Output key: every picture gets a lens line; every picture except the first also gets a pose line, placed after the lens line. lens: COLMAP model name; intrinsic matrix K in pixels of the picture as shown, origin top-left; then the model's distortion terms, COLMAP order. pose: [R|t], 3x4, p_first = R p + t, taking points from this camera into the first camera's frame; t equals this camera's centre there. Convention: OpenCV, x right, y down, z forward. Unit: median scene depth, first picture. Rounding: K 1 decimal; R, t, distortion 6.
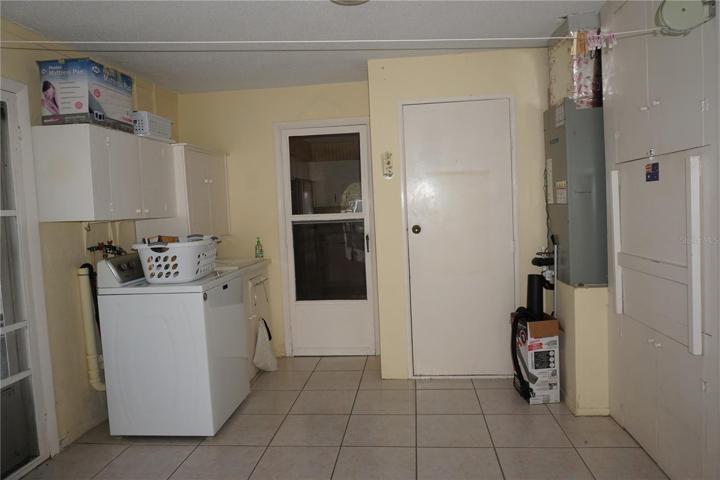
lens RADIAL K [[481.0, 0, 360.0], [0, 481.0, 240.0], [0, 0, 1]] dist [-0.050314, 0.038728]
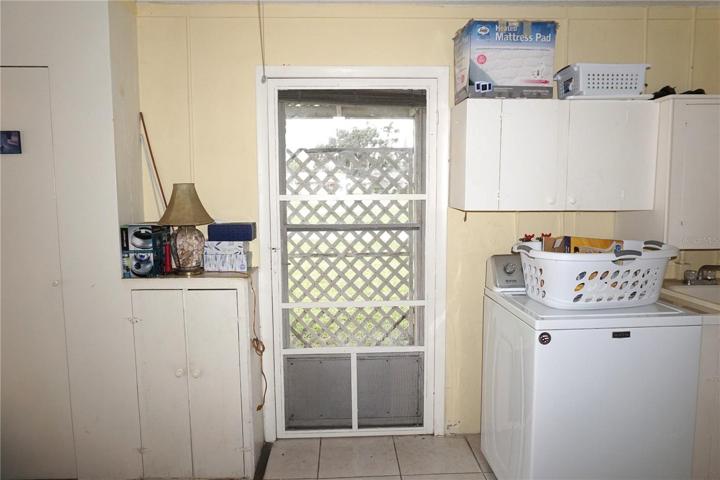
lens RADIAL K [[481.0, 0, 360.0], [0, 481.0, 240.0], [0, 0, 1]] dist [-0.050314, 0.038728]
pose [[0.149346, 0.148873, -0.977513, 0.280765], [-0.069957, 0.987714, 0.139739, -0.095892], [0.986307, 0.047514, 0.157926, 0.663036]]
